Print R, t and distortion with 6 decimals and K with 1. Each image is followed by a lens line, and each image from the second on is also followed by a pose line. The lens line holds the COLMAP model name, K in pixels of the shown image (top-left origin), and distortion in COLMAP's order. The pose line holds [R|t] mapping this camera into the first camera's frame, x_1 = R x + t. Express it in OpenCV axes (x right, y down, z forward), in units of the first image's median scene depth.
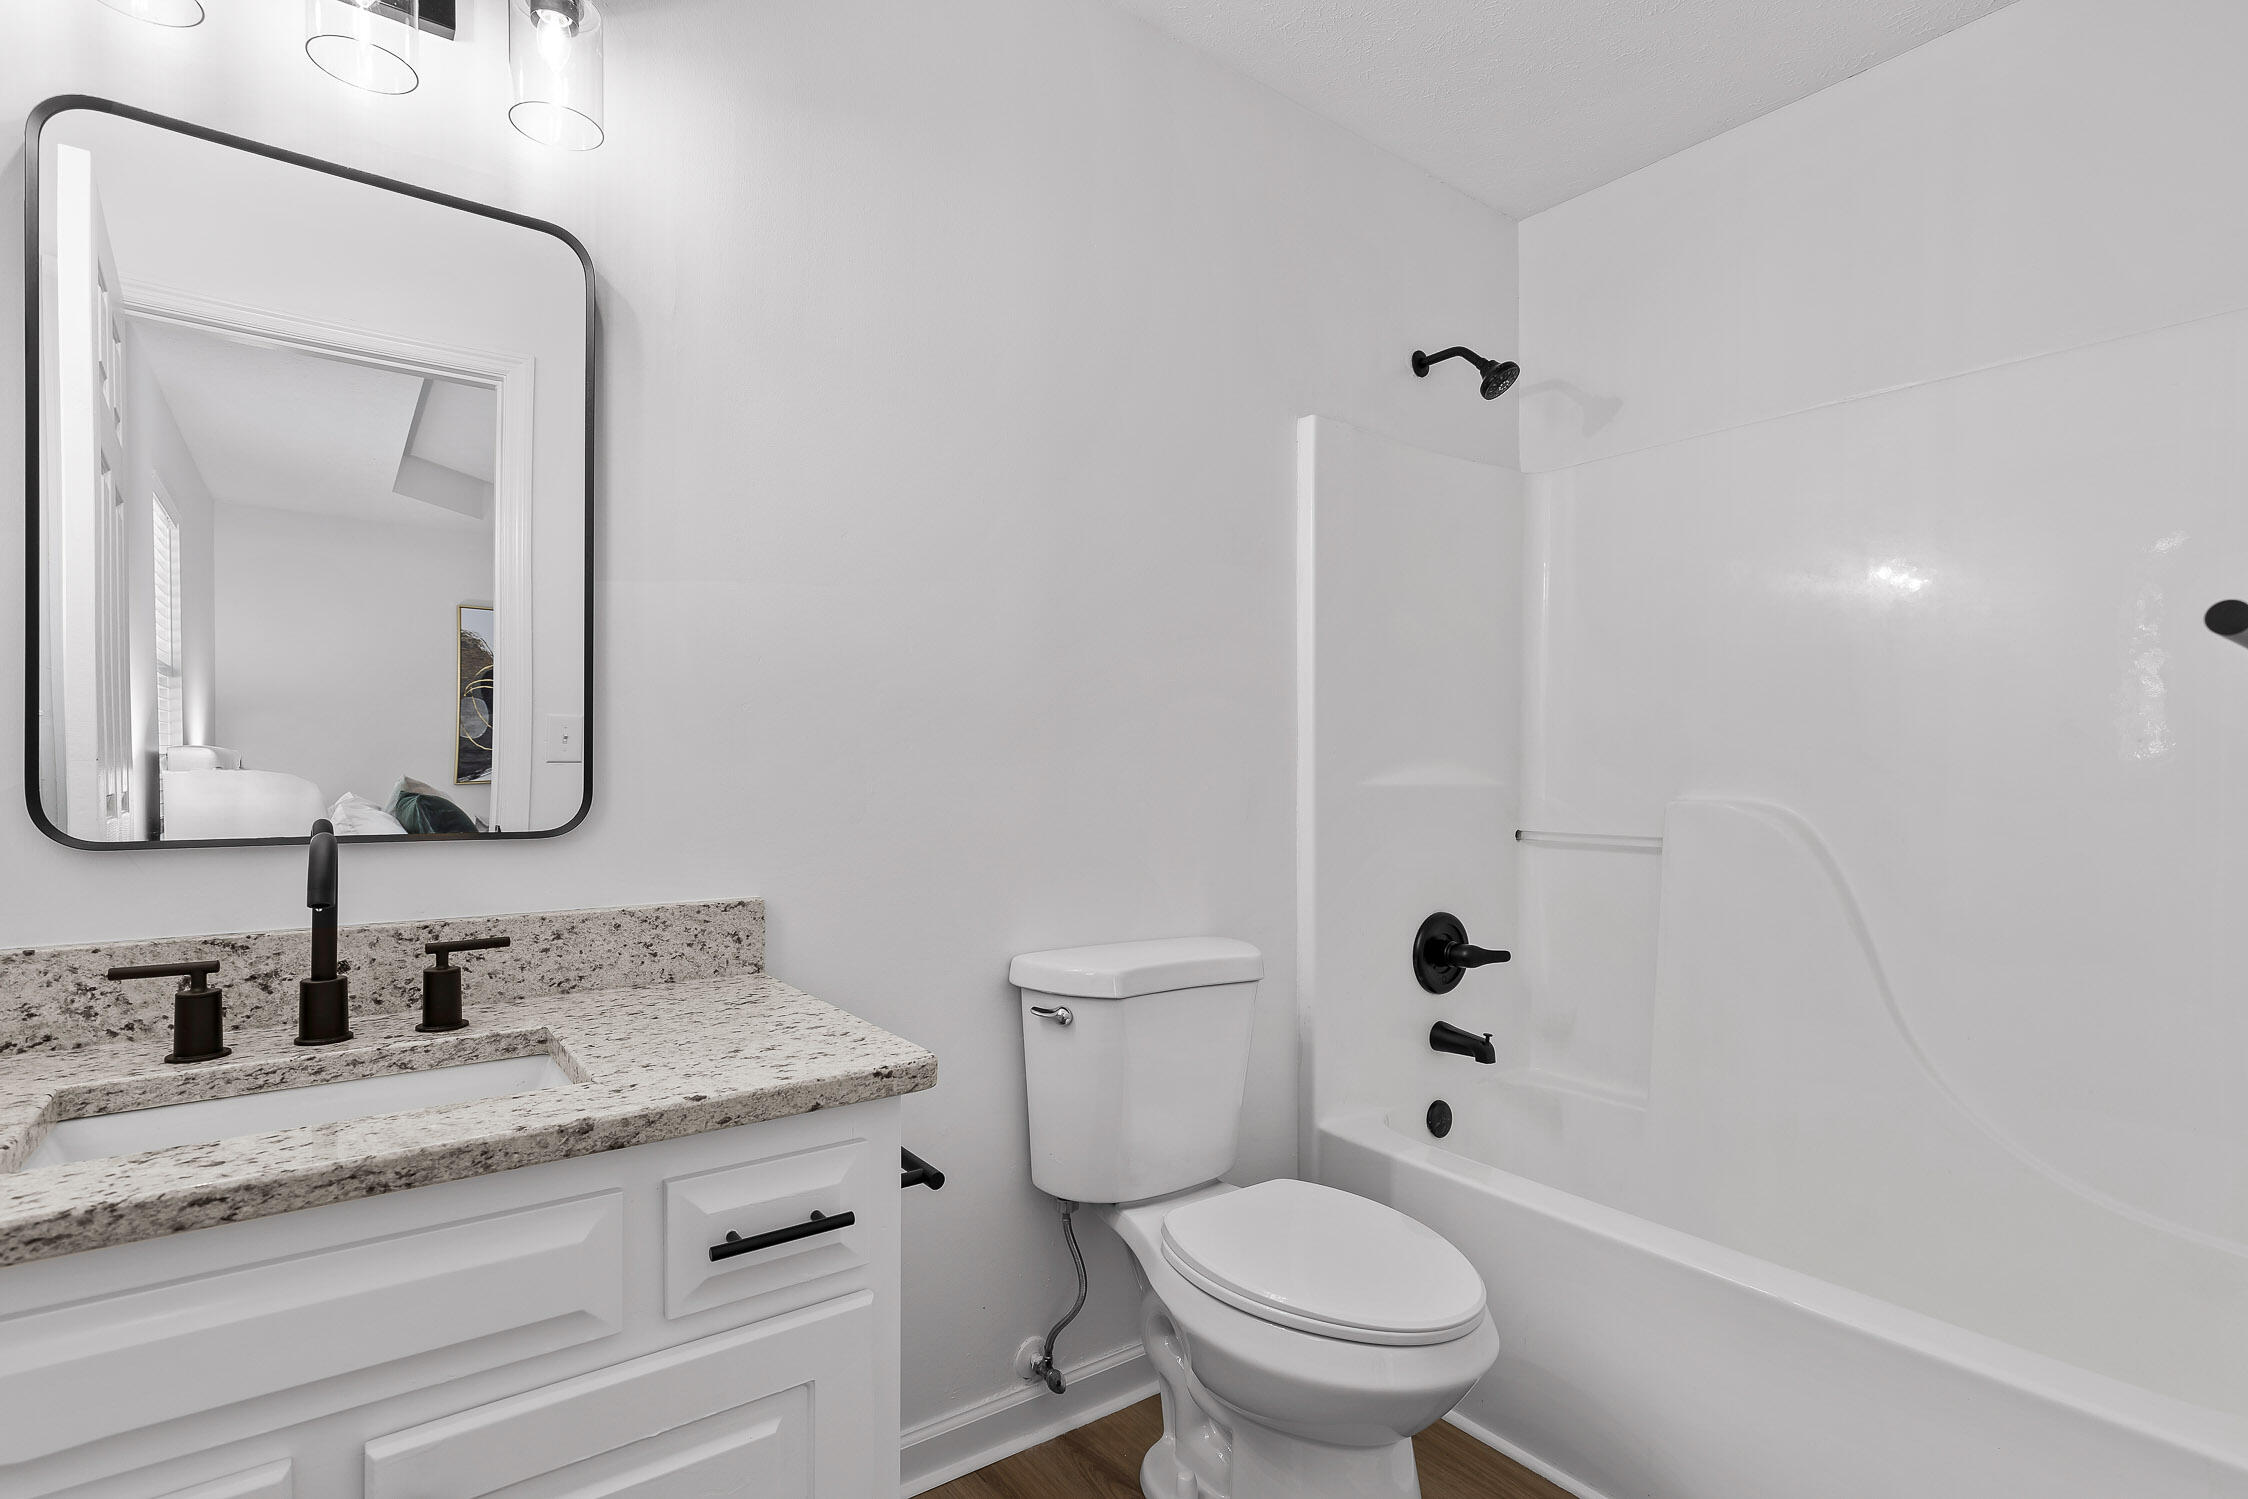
lens RADIAL K [[1055.6, 0, 1133.5], [0, 1055.6, 759.7], [0, 0, 1]] dist [-0.004401, -0.000478]
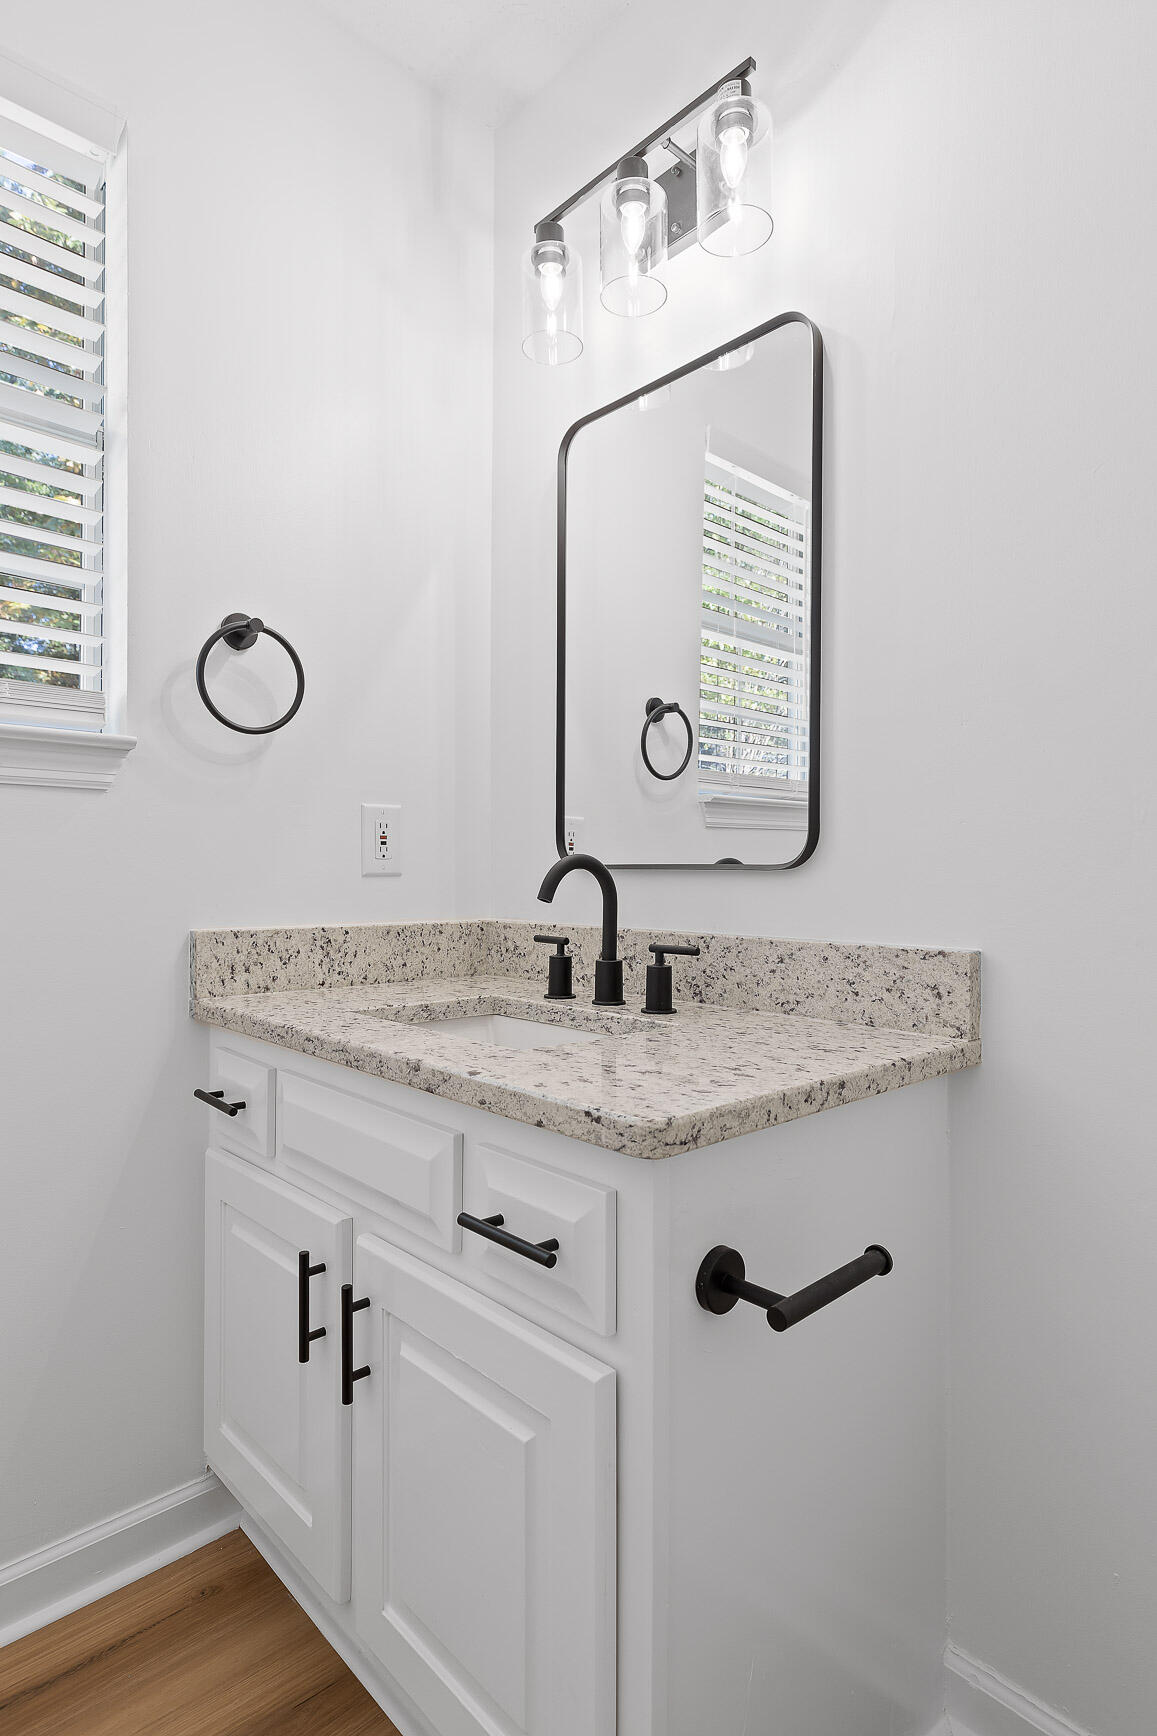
lens RADIAL K [[886.7, 0, 497.0], [0, 886.7, 852.5], [0, 0, 1]] dist [-0.002559, -0.000398]
pose [[0.114865, -0.014819, -0.993271, 0.381902], [0.005315, 0.999884, -0.014303, 0.076037], [0.993367, -0.003636, 0.114930, 0.680584]]
